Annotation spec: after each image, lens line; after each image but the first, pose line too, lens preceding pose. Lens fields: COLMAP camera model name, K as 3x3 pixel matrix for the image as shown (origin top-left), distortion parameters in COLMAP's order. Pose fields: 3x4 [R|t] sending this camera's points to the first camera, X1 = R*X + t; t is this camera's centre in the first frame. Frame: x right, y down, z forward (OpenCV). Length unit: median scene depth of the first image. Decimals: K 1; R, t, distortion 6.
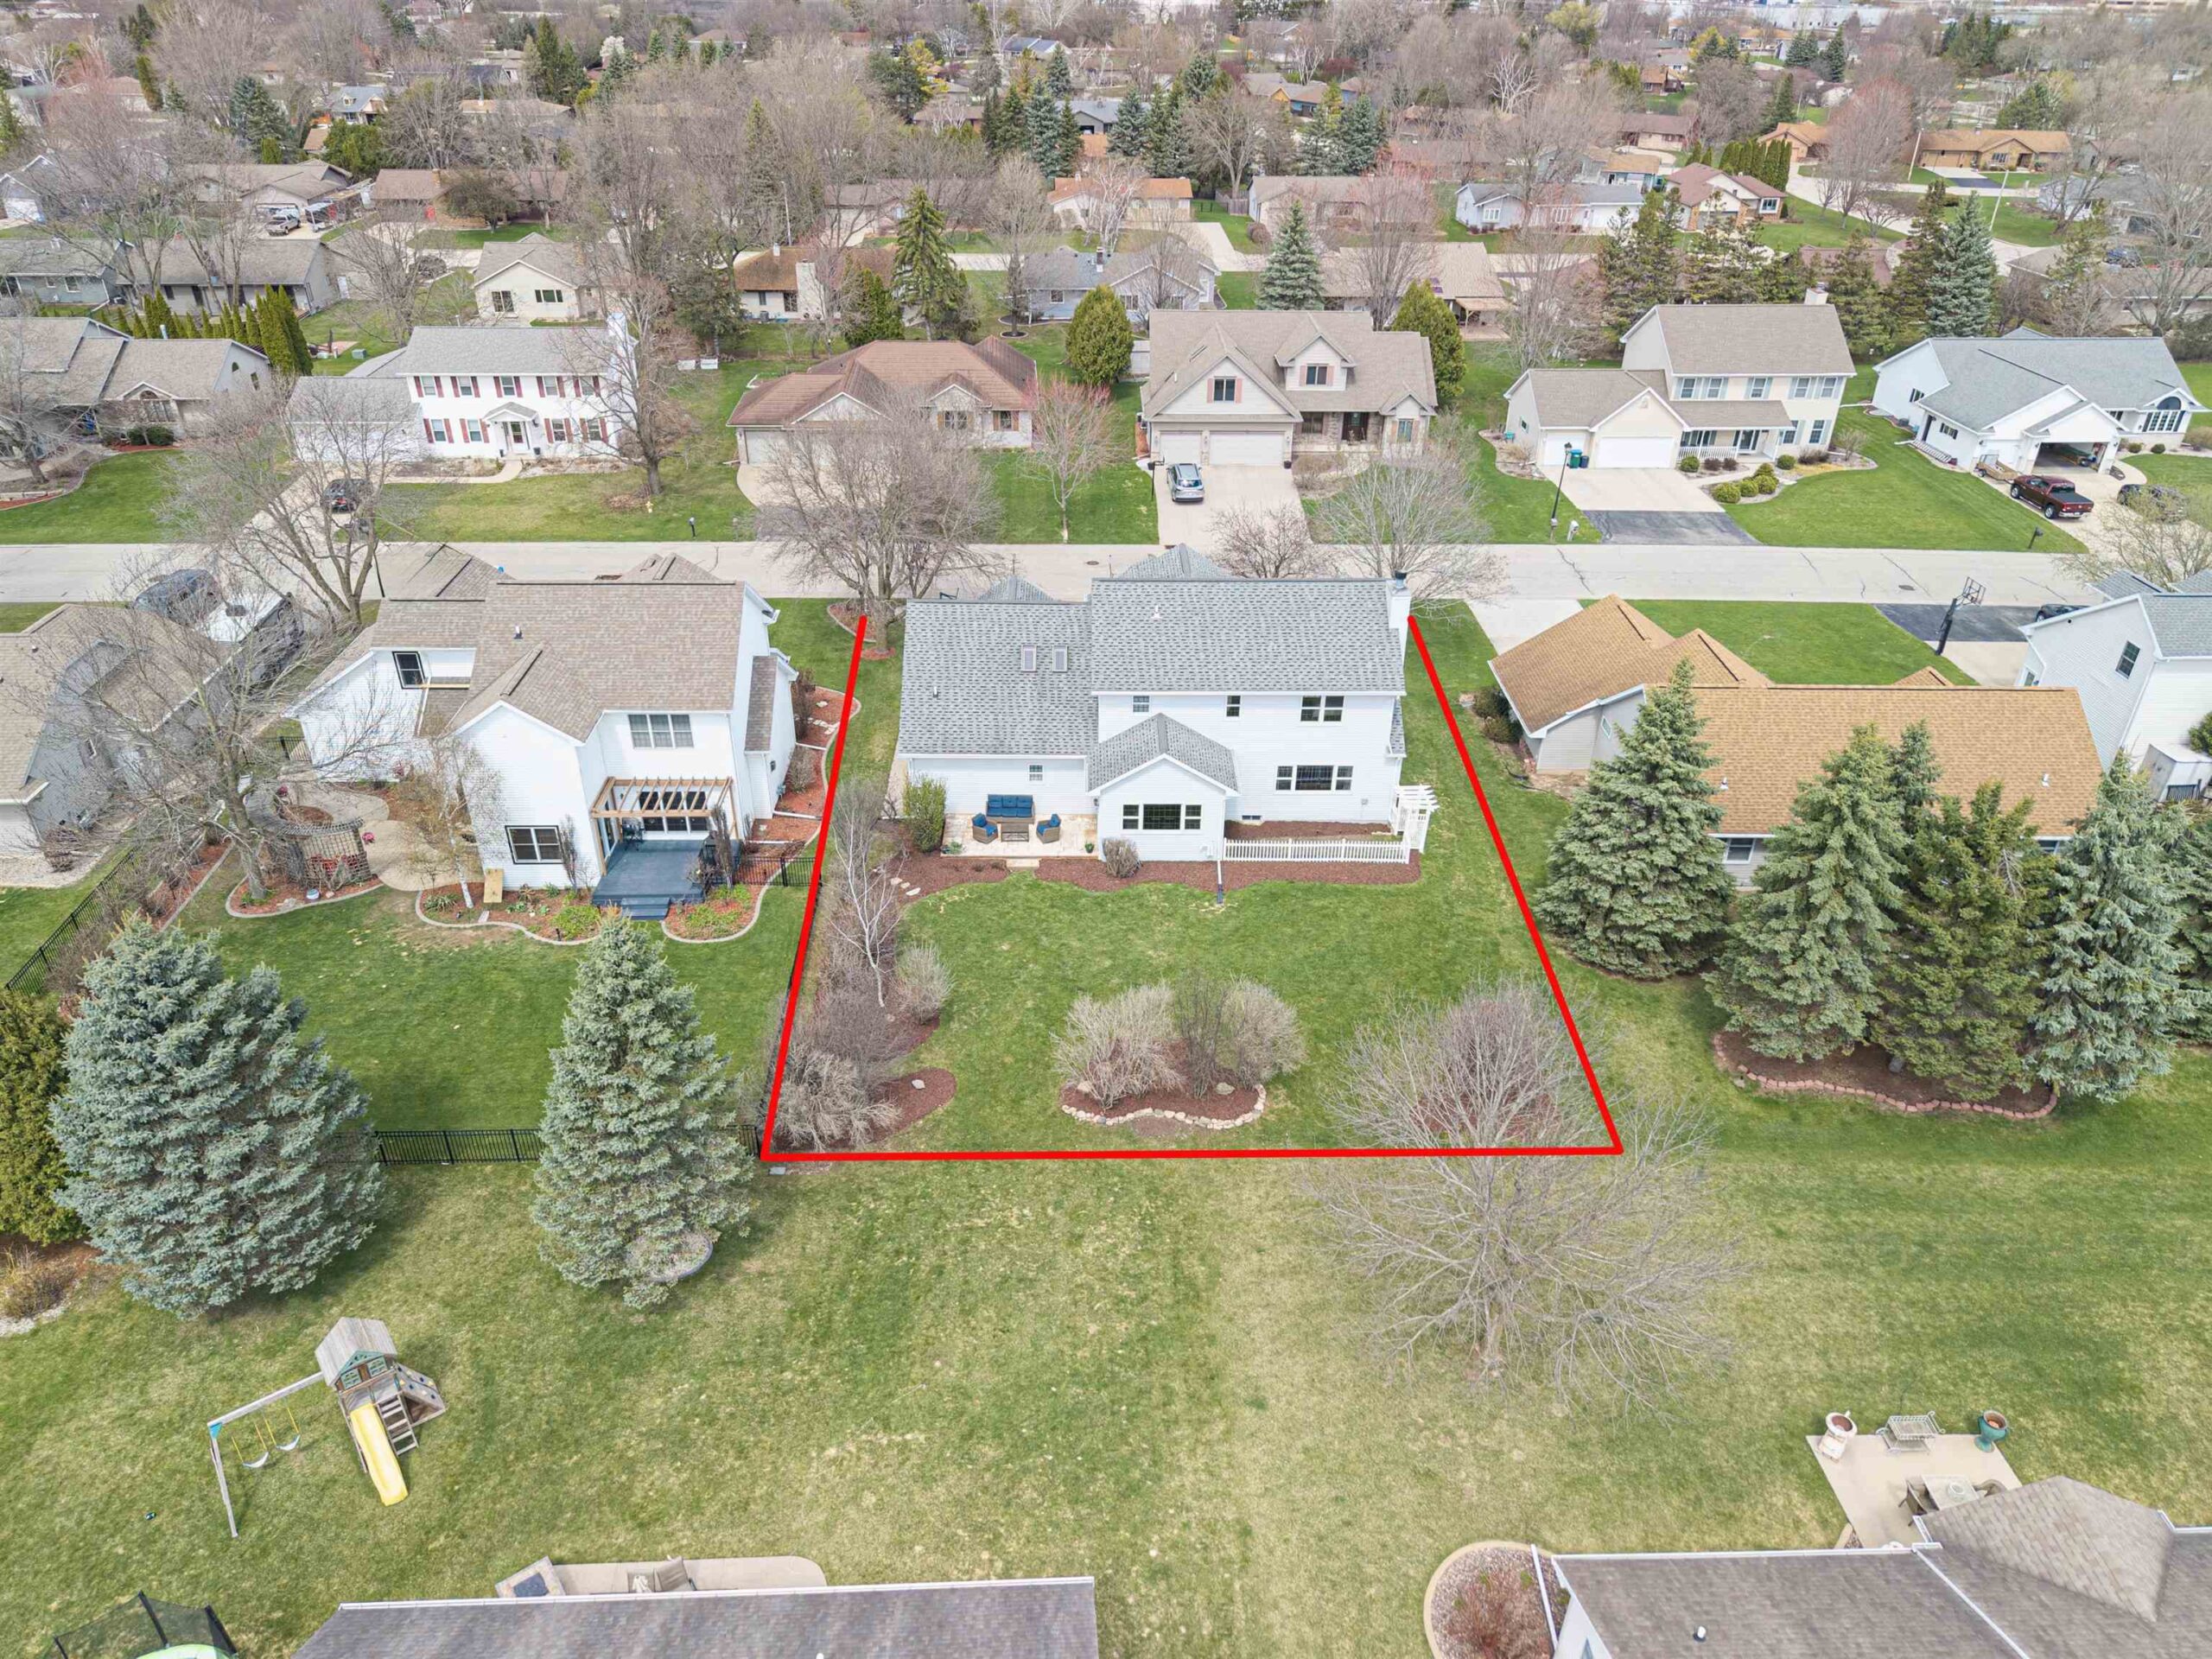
lens RADIAL K [[1498.2, 0, 1119.5], [0, 1498.2, 833.1], [0, 0, 1]] dist [0.010826, -0.011967]
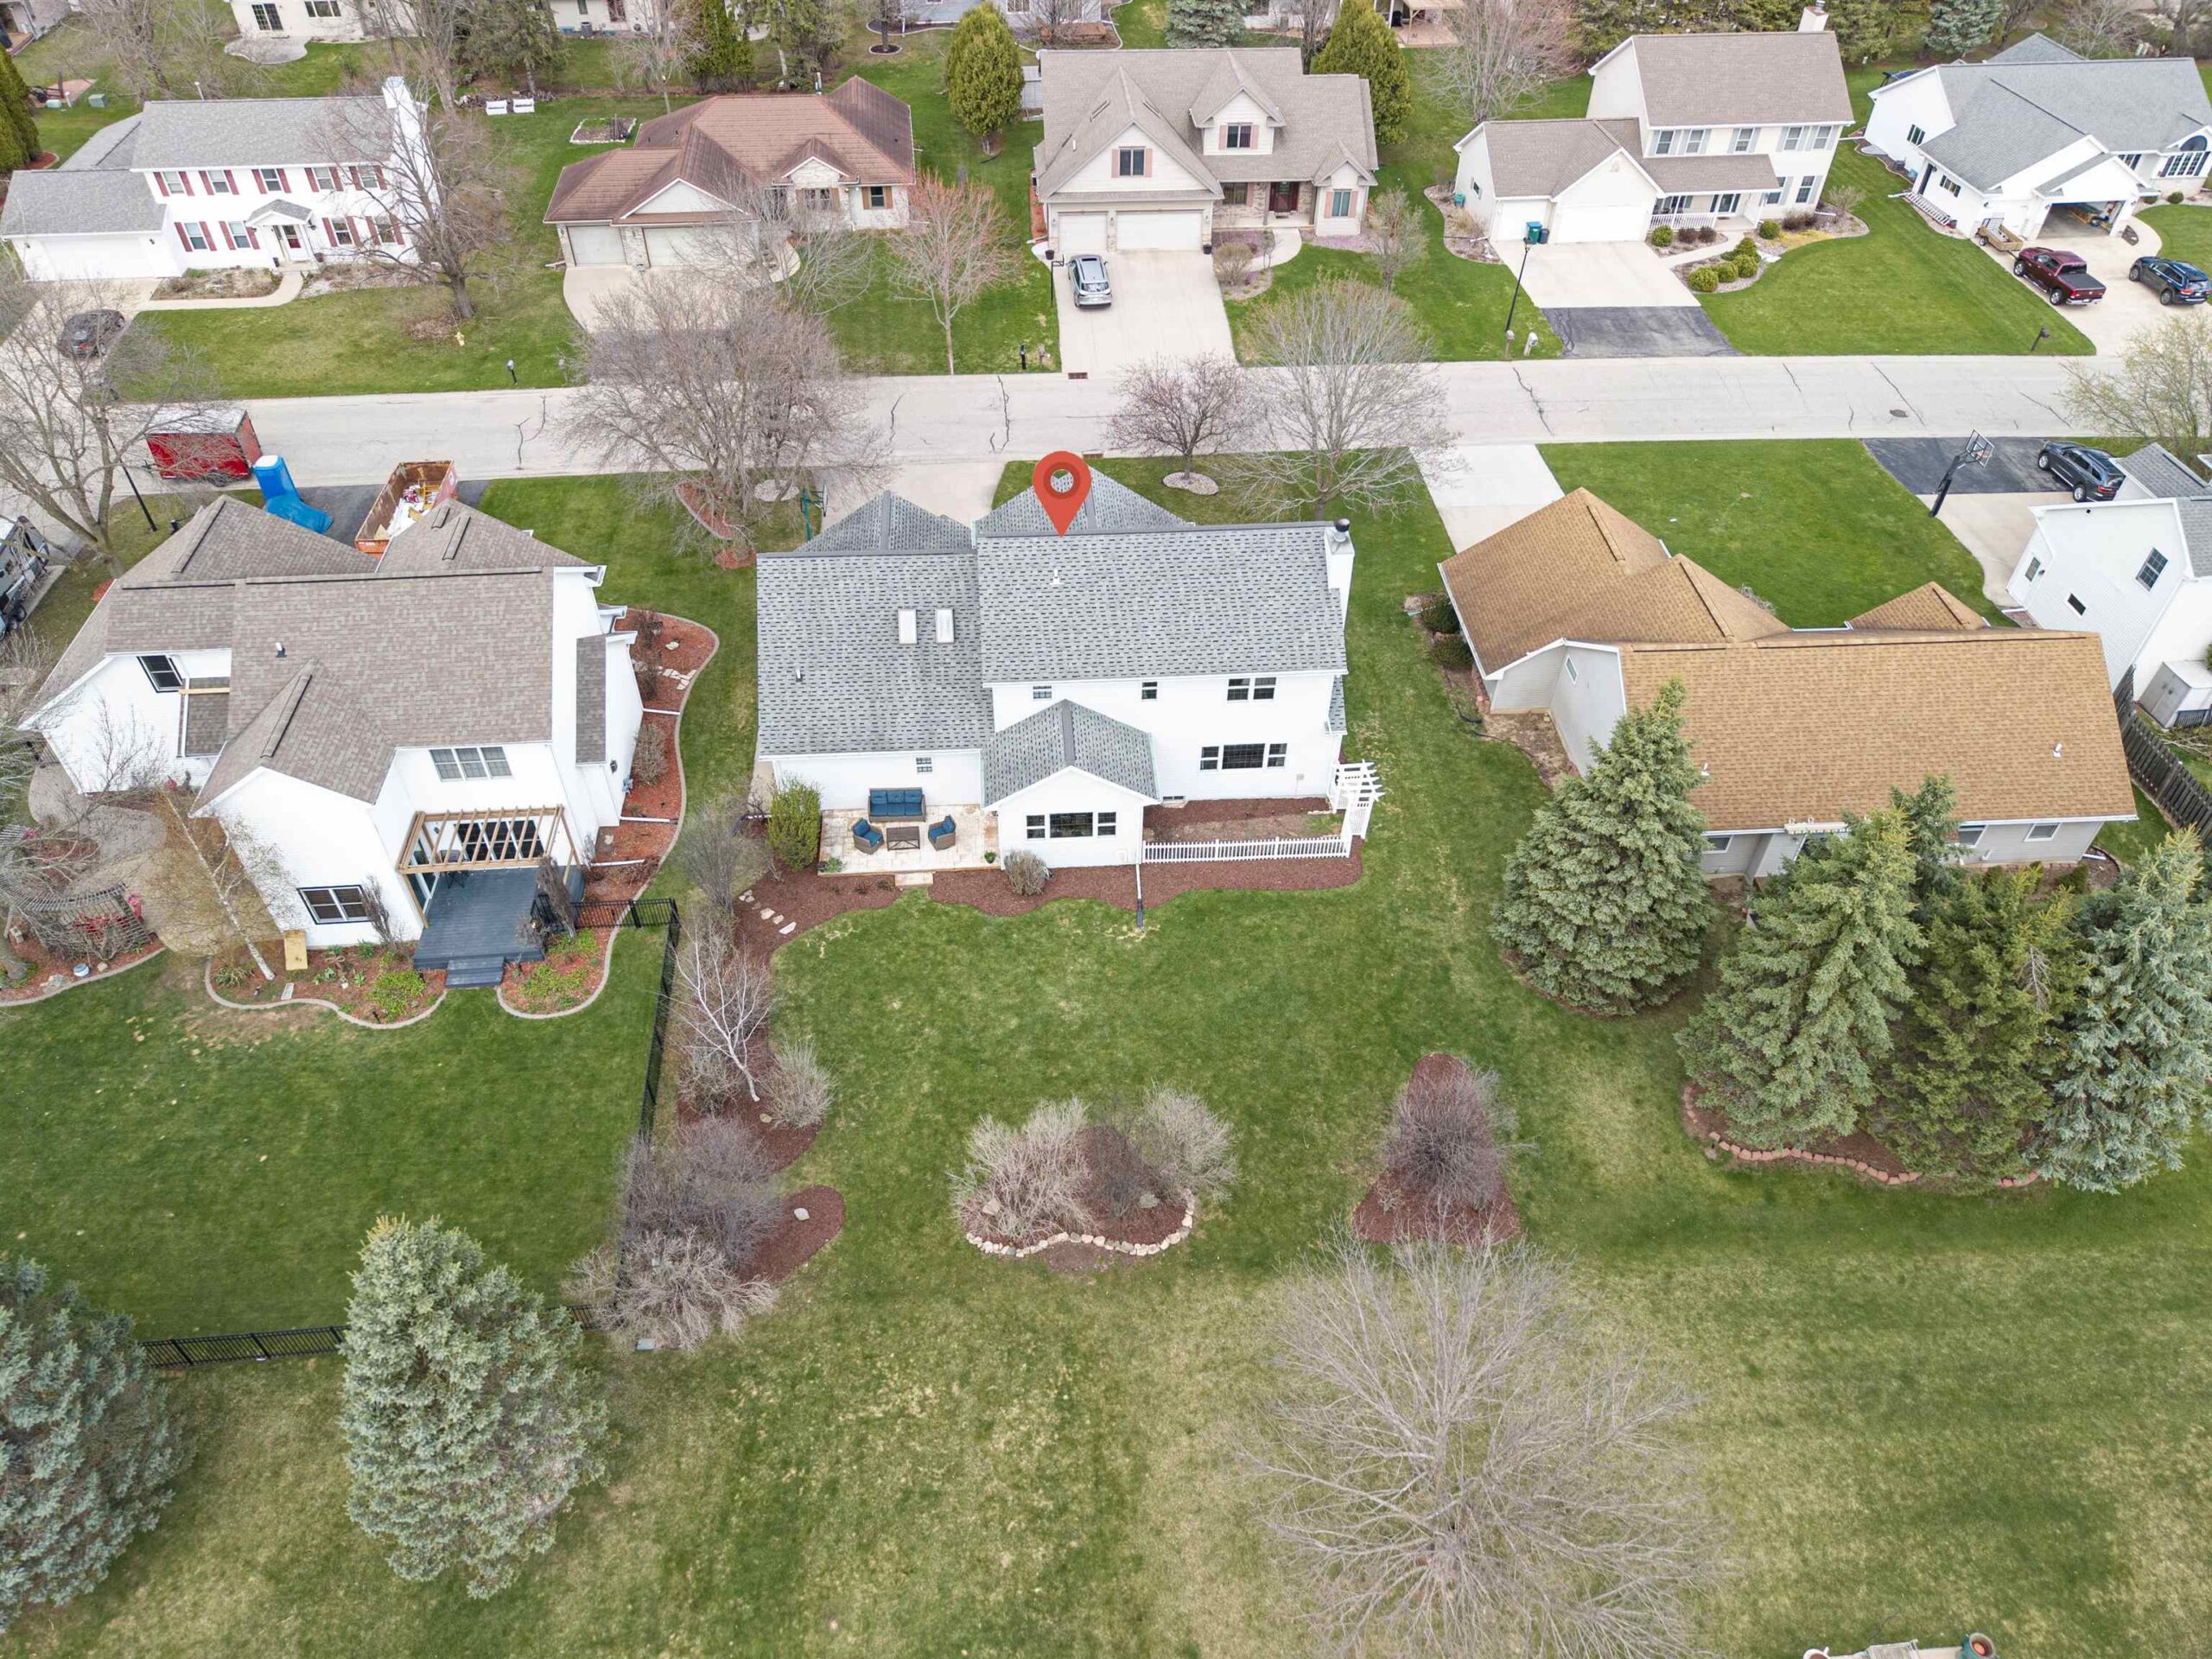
lens RADIAL K [[1498.2, 0, 1119.5], [0, 1498.2, 833.1], [0, 0, 1]] dist [0.010826, -0.011967]
pose [[0.998291, -0.039488, 0.043086, 0.019077], [0.028871, 0.974187, 0.223887, -0.197720], [-0.050815, -0.222260, 0.973662, 0.144331]]
